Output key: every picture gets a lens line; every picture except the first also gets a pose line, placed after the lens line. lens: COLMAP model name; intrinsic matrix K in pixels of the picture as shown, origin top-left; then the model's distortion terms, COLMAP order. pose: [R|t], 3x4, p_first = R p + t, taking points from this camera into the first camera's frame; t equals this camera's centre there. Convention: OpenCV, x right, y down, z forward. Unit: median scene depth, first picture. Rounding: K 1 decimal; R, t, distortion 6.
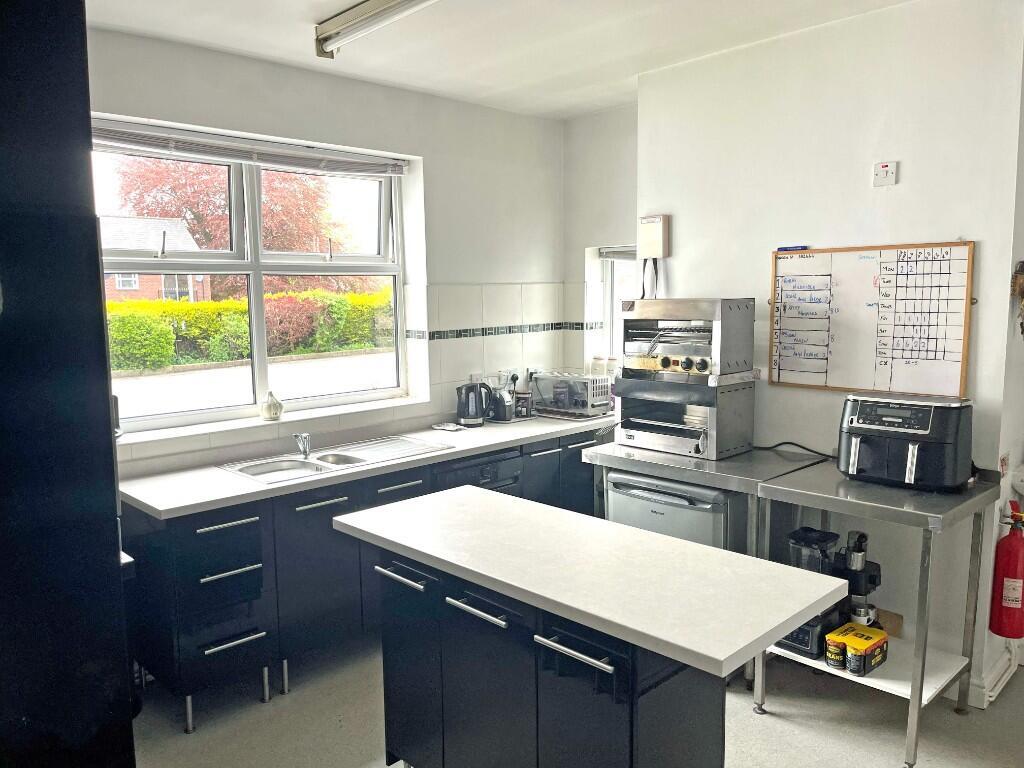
lens RADIAL K [[776.6, 0, 512.6], [0, 776.6, 388.9], [0, 0, 1]] dist [0.002379, -0.003743]
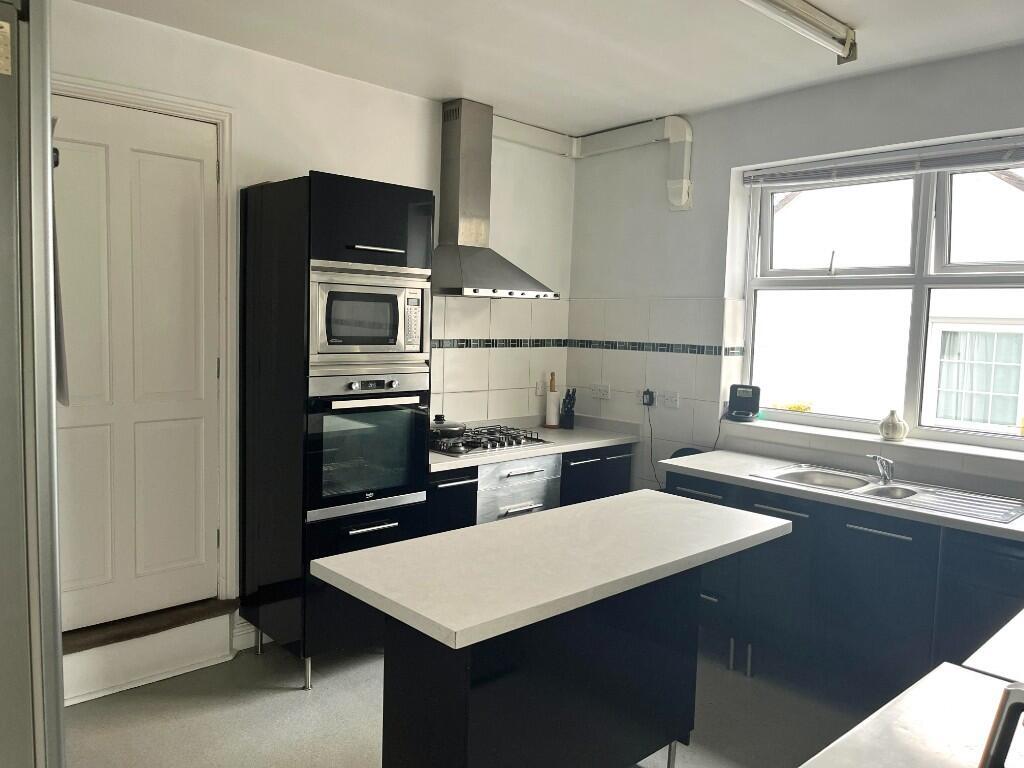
lens RADIAL K [[776.6, 0, 512.7], [0, 776.6, 378.6], [0, 0, 1]] dist [0.002379, -0.003743]
pose [[-0.024837, 0.106751, -0.993976, 0.743121], [-0.130807, 0.985387, 0.109097, -0.089862], [0.991097, 0.132728, -0.010510, 0.621013]]
